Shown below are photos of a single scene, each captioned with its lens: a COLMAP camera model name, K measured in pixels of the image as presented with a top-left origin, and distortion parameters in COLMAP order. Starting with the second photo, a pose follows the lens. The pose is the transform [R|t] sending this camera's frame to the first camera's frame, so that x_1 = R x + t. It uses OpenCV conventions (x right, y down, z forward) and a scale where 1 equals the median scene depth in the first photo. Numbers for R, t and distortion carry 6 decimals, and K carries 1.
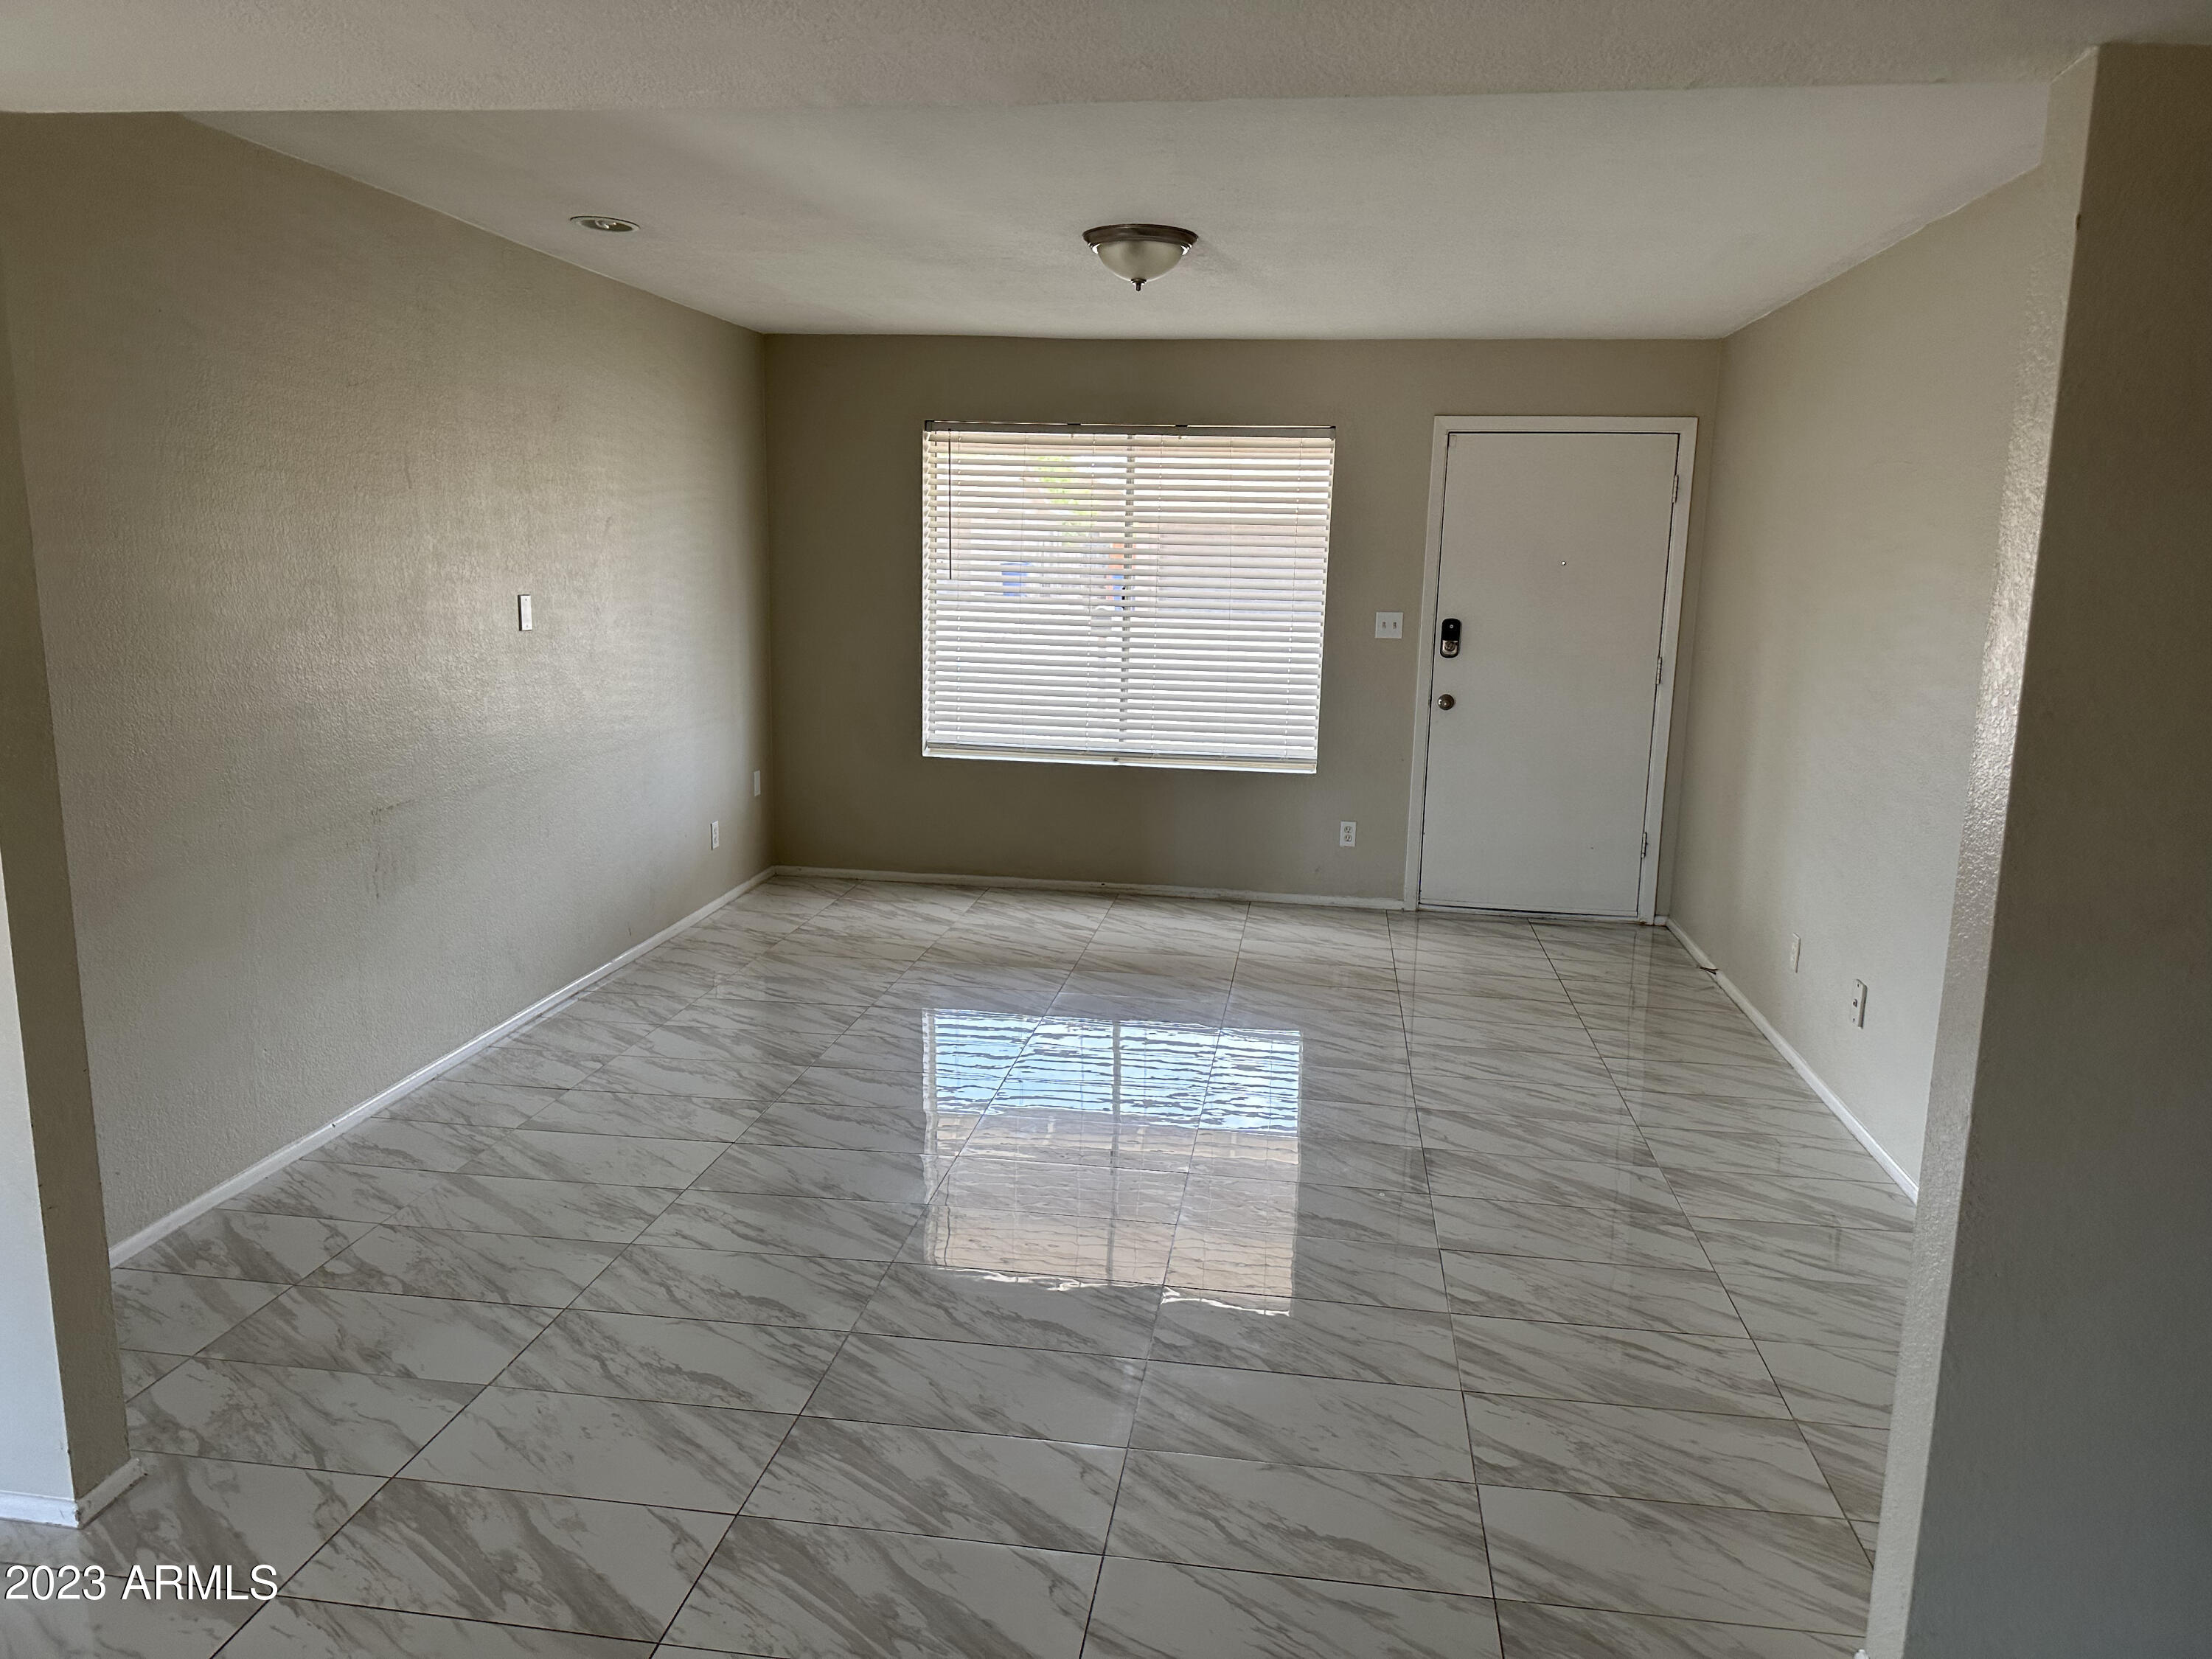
lens RADIAL K [[1558.0, 0, 1111.0], [0, 1558.0, 829.5], [0, 0, 1]] dist [0.036067, -0.043983]
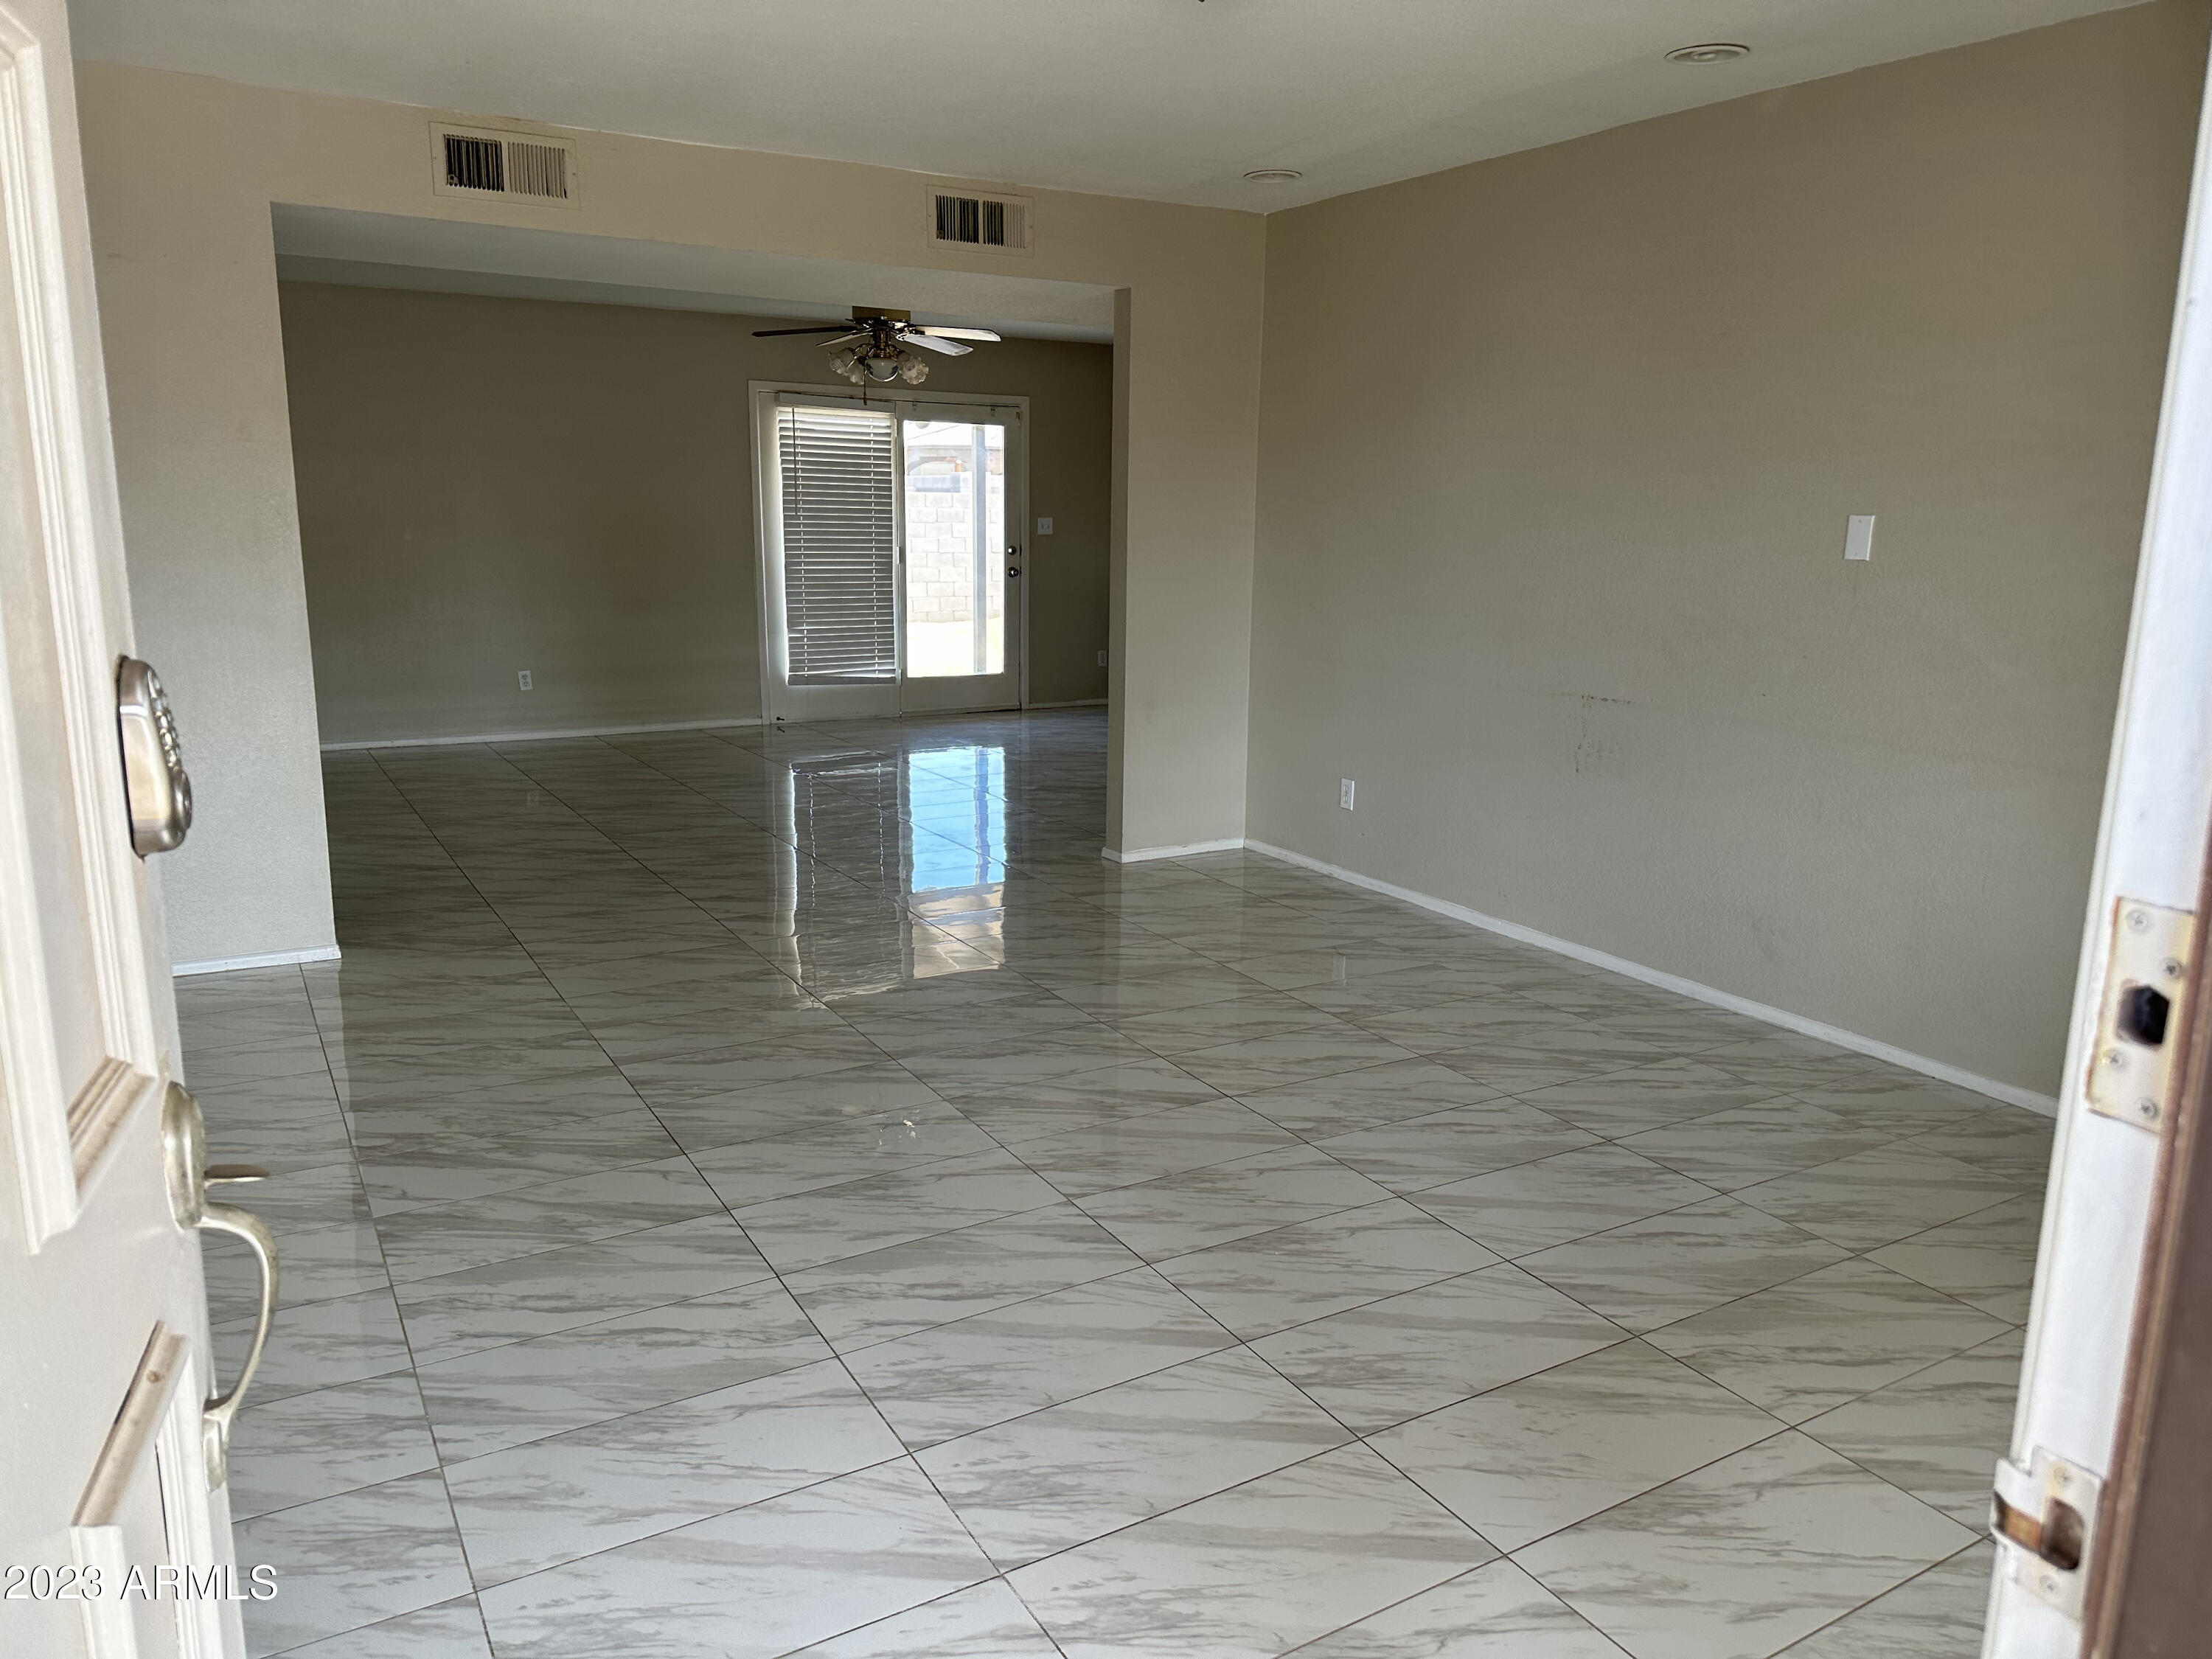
lens RADIAL K [[1558.0, 0, 1107.1], [0, 1558.0, 824.2], [0, 0, 1]] dist [0.036067, -0.043983]
pose [[-0.783572, 0.098593, -0.613429, 0.502019], [-0.139912, 0.933967, 0.328831, -0.246746], [0.605343, 0.343489, -0.718036, 1.637511]]
